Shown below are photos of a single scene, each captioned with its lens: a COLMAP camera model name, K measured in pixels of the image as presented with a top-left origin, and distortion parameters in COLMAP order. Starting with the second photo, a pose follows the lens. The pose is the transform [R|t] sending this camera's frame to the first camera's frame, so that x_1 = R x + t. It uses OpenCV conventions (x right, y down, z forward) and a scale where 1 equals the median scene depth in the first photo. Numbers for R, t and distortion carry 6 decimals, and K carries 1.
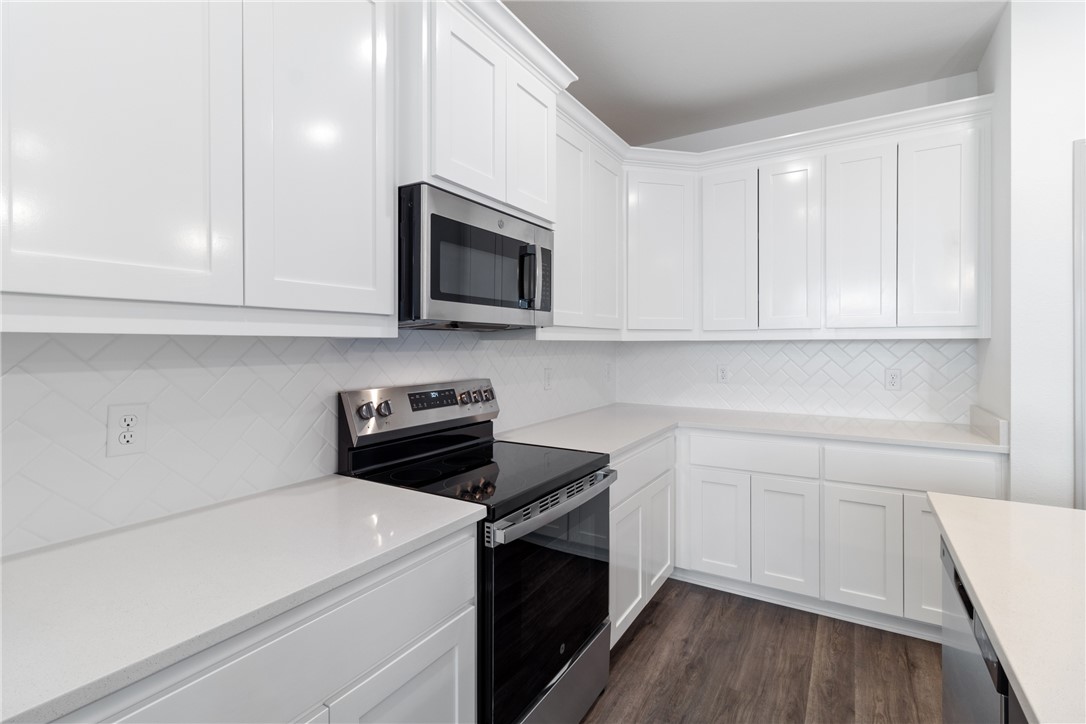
lens RADIAL K [[514.5, 0, 564.3], [0, 514.5, 343.6], [0, 0, 1]] dist [0.000465, -0.000074]
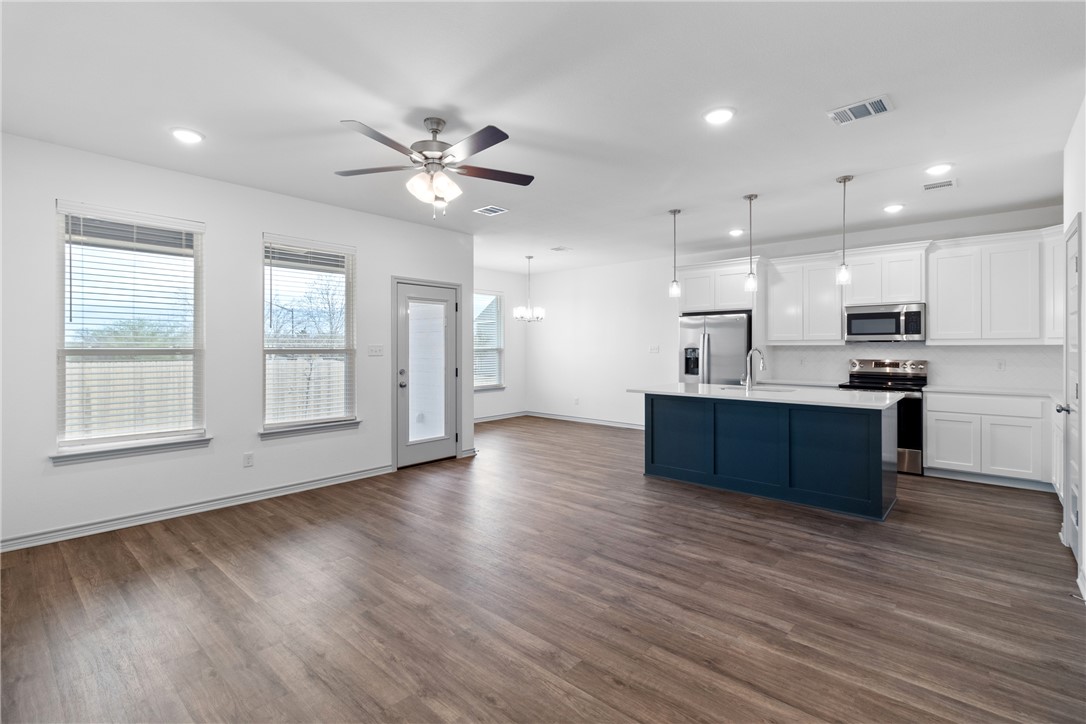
lens RADIAL K [[502.2, 0, 541.8], [0, 502.2, 342.1], [0, 0, 1]] dist [-0.000818, -0.000457]
pose [[-0.223590, -0.005141, -0.974670, 3.471272], [0.002799, 0.999979, -0.005916, -0.015644], [0.974679, -0.004051, -0.223570, -0.363111]]
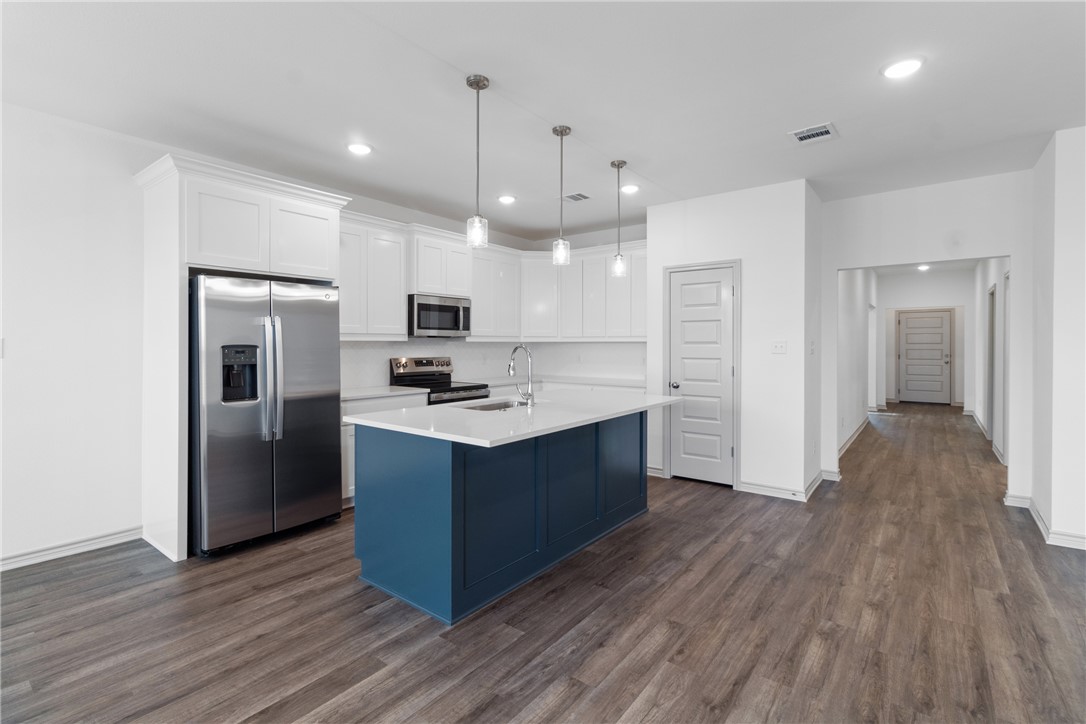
lens RADIAL K [[502.2, 0, 541.8], [0, 502.2, 342.1], [0, 0, 1]] dist [-0.000818, -0.000457]
pose [[0.988815, 0.001901, -0.149134, 0.858752], [-0.002248, 0.999995, -0.002155, -0.000168], [0.149130, 0.002466, 0.988815, -1.746343]]
